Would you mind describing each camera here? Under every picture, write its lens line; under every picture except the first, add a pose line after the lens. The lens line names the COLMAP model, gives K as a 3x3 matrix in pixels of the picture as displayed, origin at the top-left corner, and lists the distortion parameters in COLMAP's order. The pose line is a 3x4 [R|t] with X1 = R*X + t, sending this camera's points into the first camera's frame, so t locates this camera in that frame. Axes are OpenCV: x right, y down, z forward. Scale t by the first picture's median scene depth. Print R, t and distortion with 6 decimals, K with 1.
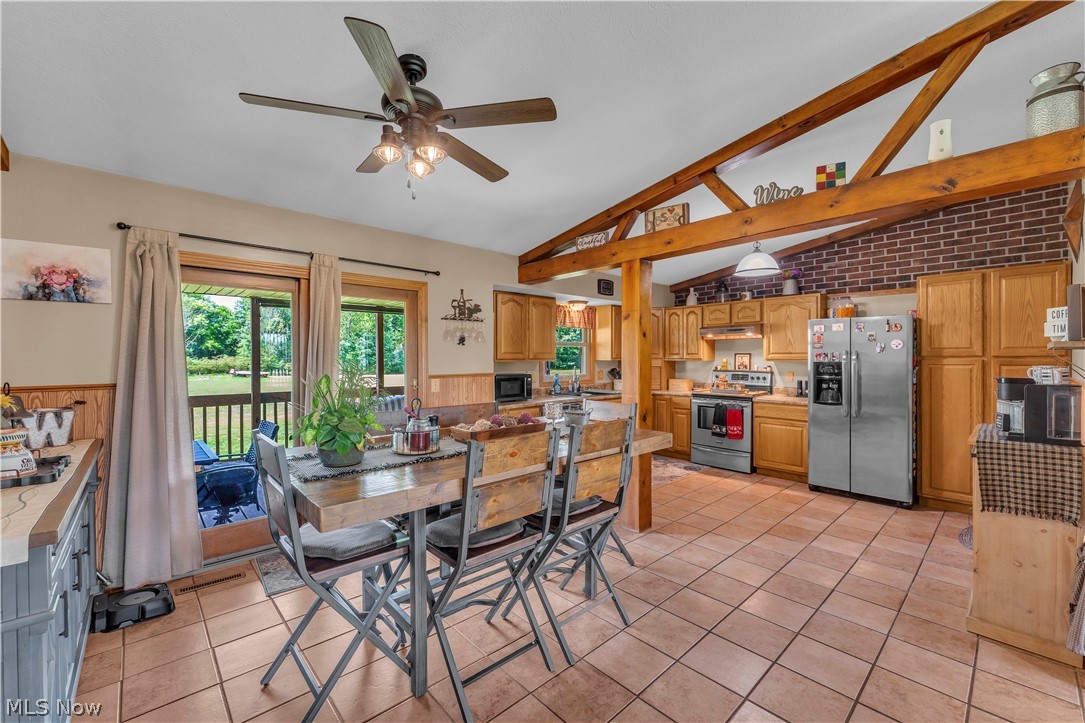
lens RADIAL K [[444.9, 0, 543.4], [0, 444.9, 361.7], [0, 0, 1]] dist [-0.001692, -0.000553]
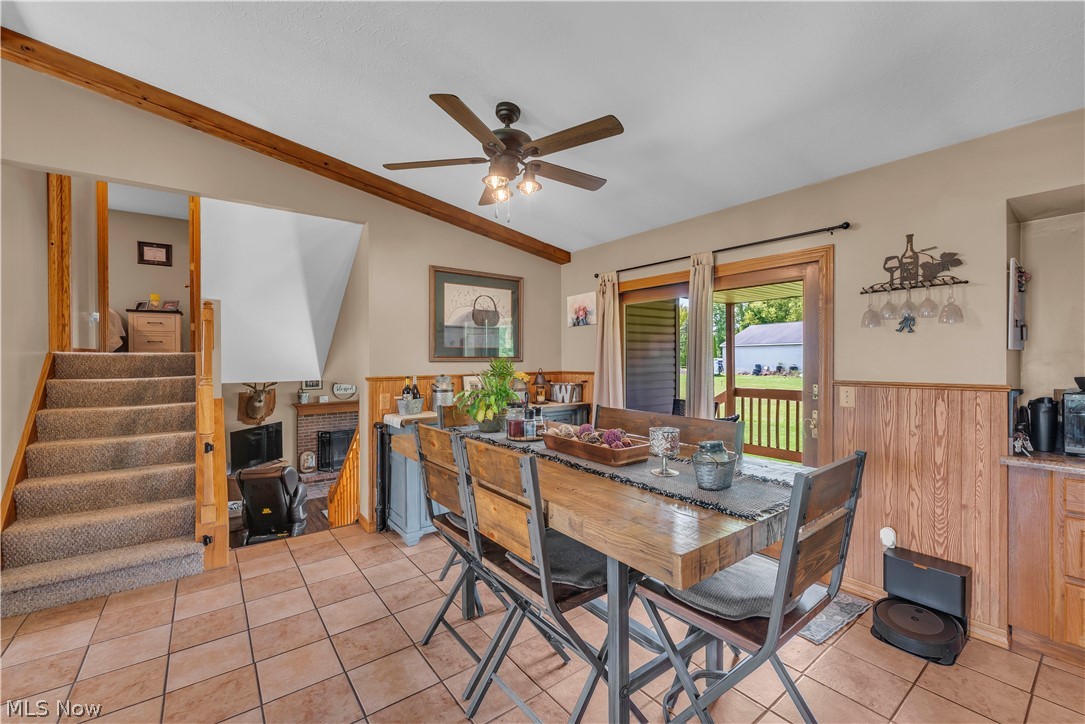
lens RADIAL K [[444.9, 0, 541.9], [0, 444.9, 360.9], [0, 0, 1]] dist [-0.001692, -0.000553]
pose [[-0.095585, 0.013914, -0.995324, 0.438274], [0.001678, 0.999903, 0.013817, -0.008826], [0.995420, -0.000349, -0.095599, 0.588277]]
